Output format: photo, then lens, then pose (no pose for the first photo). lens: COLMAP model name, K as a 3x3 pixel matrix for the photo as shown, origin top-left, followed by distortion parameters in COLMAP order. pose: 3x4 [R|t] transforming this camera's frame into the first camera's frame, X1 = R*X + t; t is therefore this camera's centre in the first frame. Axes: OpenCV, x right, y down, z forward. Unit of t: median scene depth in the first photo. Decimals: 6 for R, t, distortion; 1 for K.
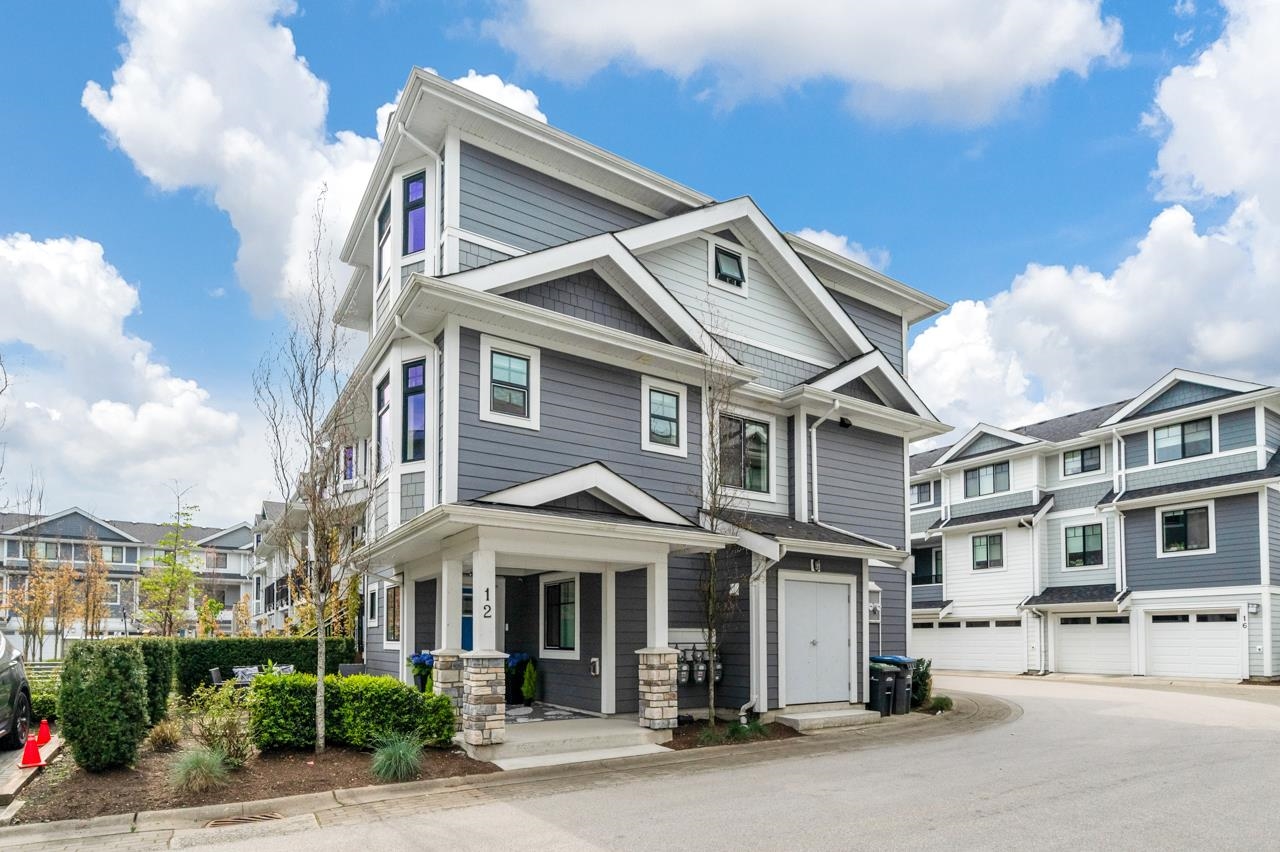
lens RADIAL K [[681.1, 0, 643.2], [0, 681.1, 610.3], [0, 0, 1]] dist [0.066537, -0.000269]
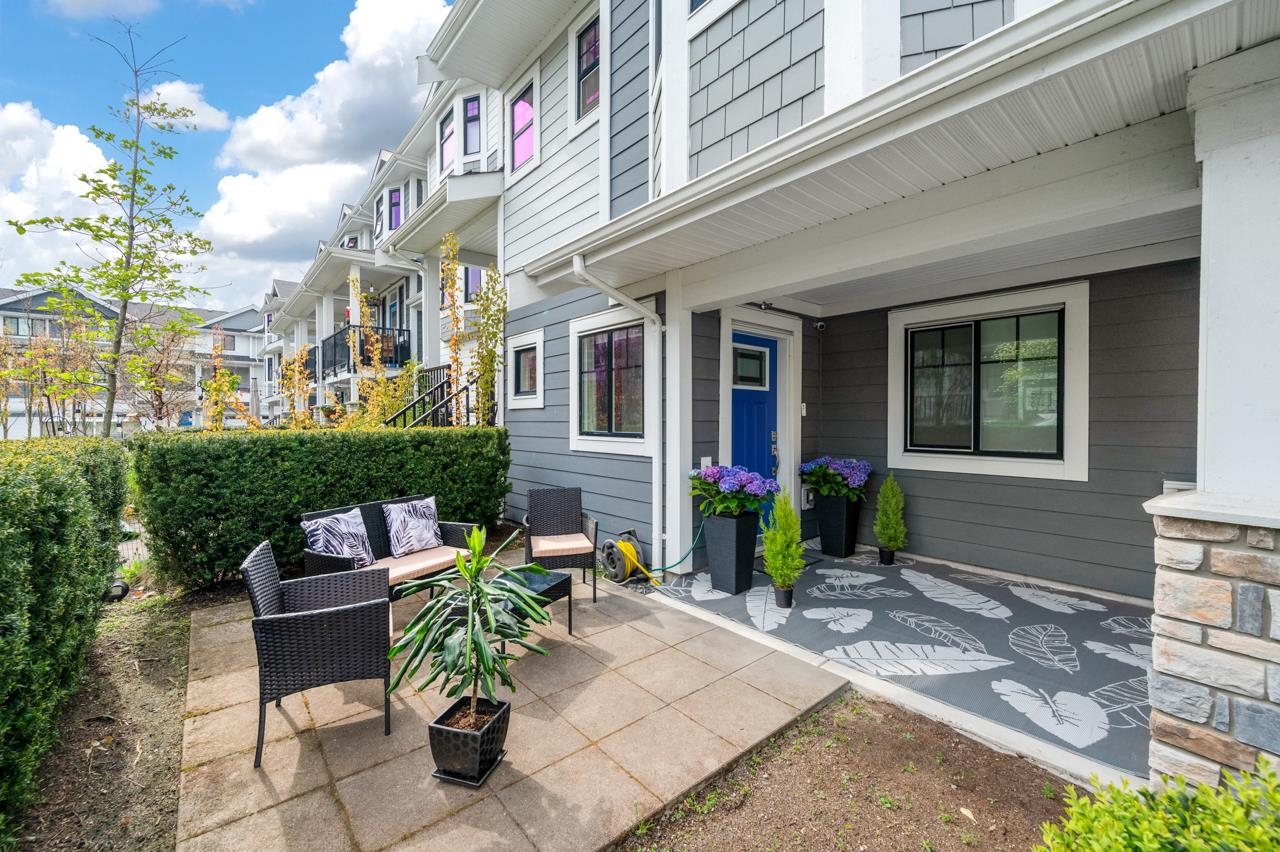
lens RADIAL K [[510.1, 0, 642.6], [0, 510.1, 422.4], [0, 0, 1]] dist [0.000756, 0.000151]
pose [[0.990419, -0.002182, 0.138074, -0.454053], [-0.004573, 0.998808, 0.048593, 0.018093], [-0.138016, -0.048759, 0.989229, 0.722066]]
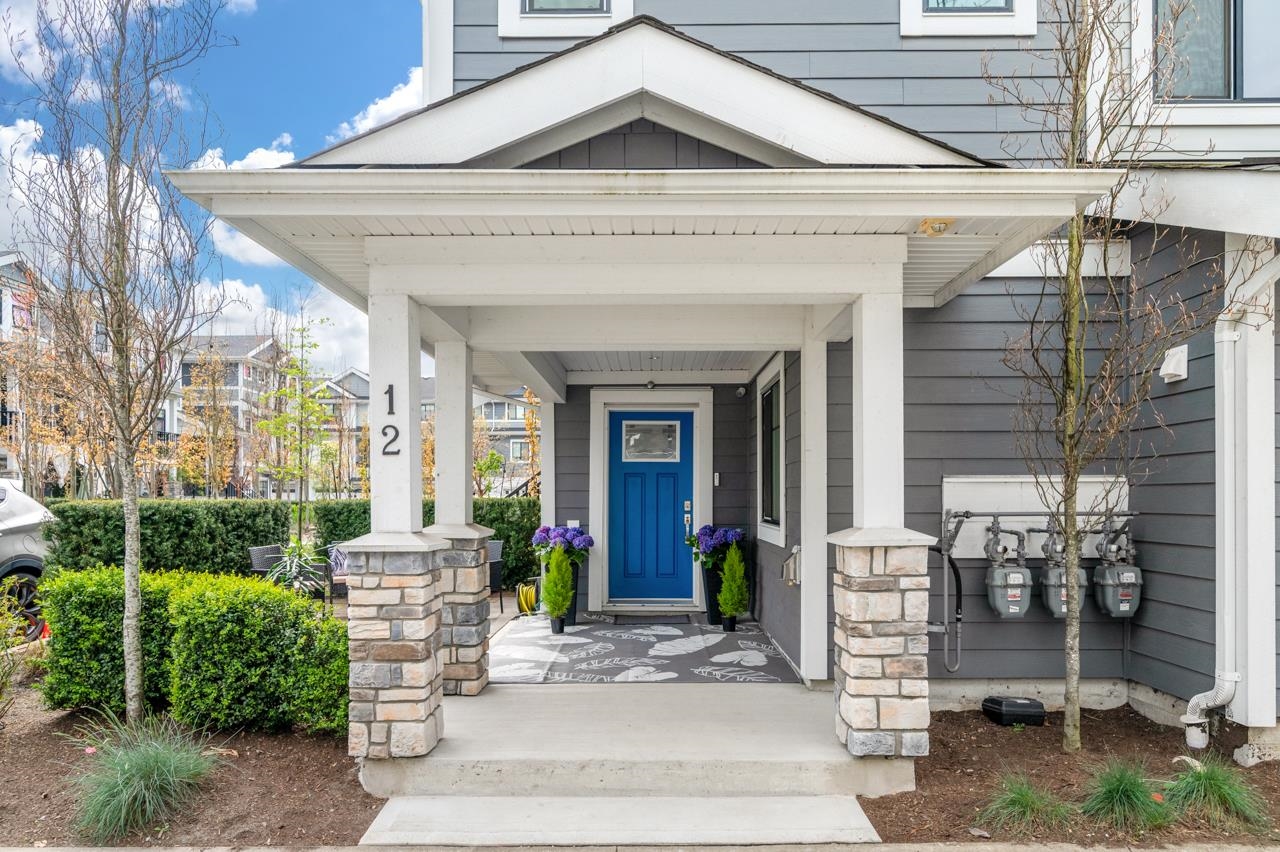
lens RADIAL K [[827.7, 0, 672.6], [0, 827.7, 494.4], [0, 0, 1]] dist [-0.000685, 0.001726]
pose [[0.845343, -0.005054, -0.534200, 0.143964], [0.025654, 0.999186, 0.031143, 0.017641], [0.533608, -0.040031, 0.844784, 0.498172]]
